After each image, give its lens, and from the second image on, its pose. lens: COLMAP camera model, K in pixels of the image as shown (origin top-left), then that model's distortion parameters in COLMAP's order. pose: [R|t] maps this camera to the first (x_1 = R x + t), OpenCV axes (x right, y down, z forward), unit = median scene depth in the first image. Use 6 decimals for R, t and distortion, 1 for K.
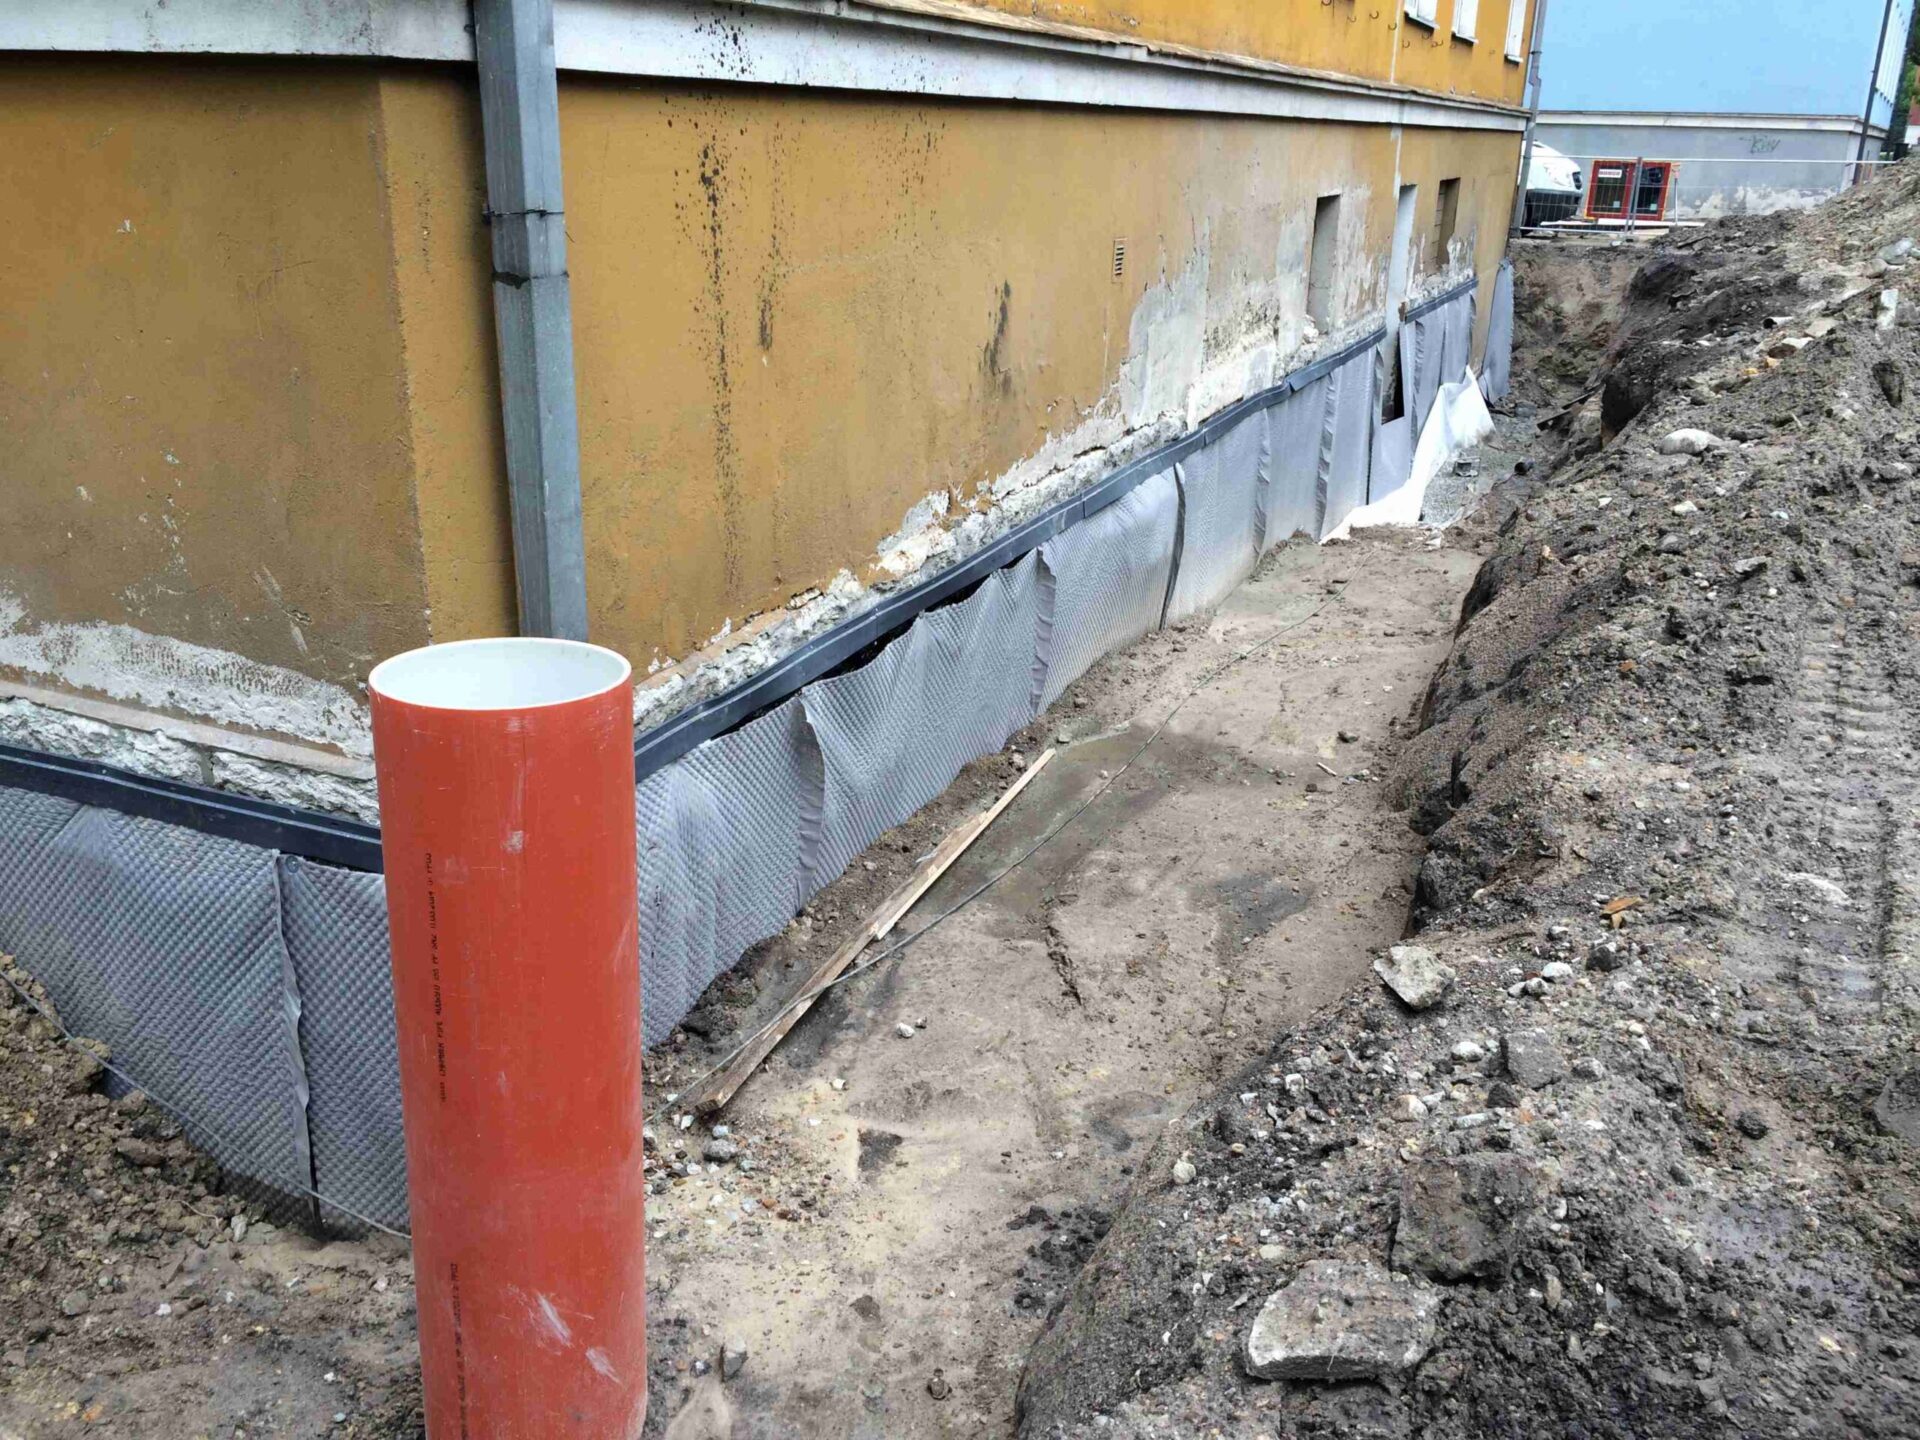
lens RADIAL K [[1625.3, 0, 957.0], [0, 1625.3, 719.9], [0, 0, 1]] dist [0.082139, -0.115038]
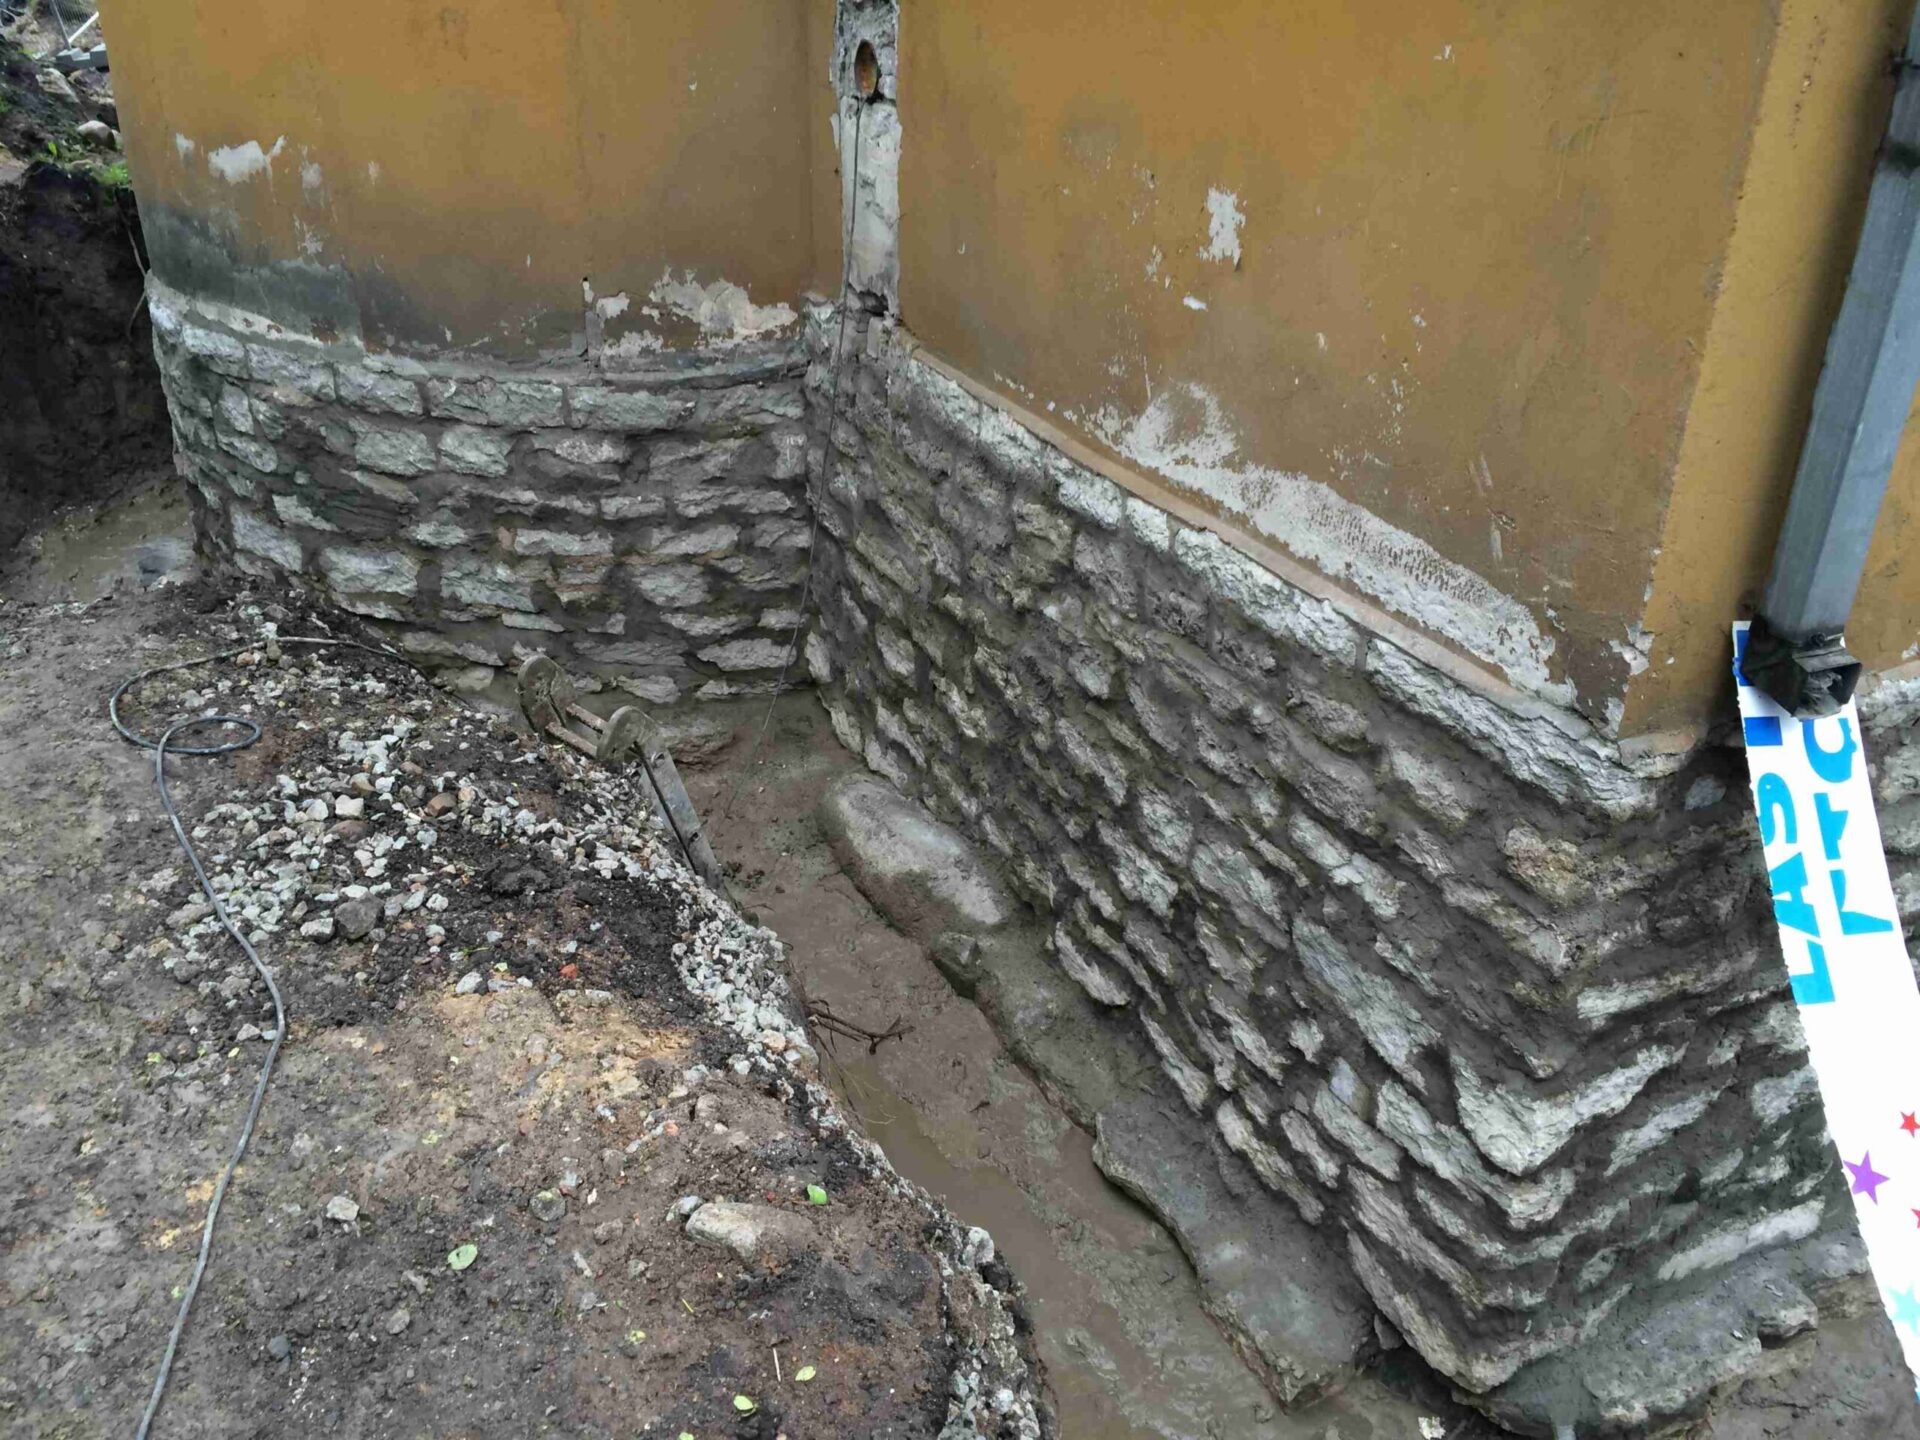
lens RADIAL K [[1625.3, 0, 960.6], [0, 1625.3, 724.8], [0, 0, 1]] dist [0.082139, -0.115038]
pose [[0.771698, 0.283255, -0.569429, -0.089132], [-0.211665, 0.958689, 0.190036, -0.060246], [0.599734, -0.026122, 0.799773, 0.112227]]
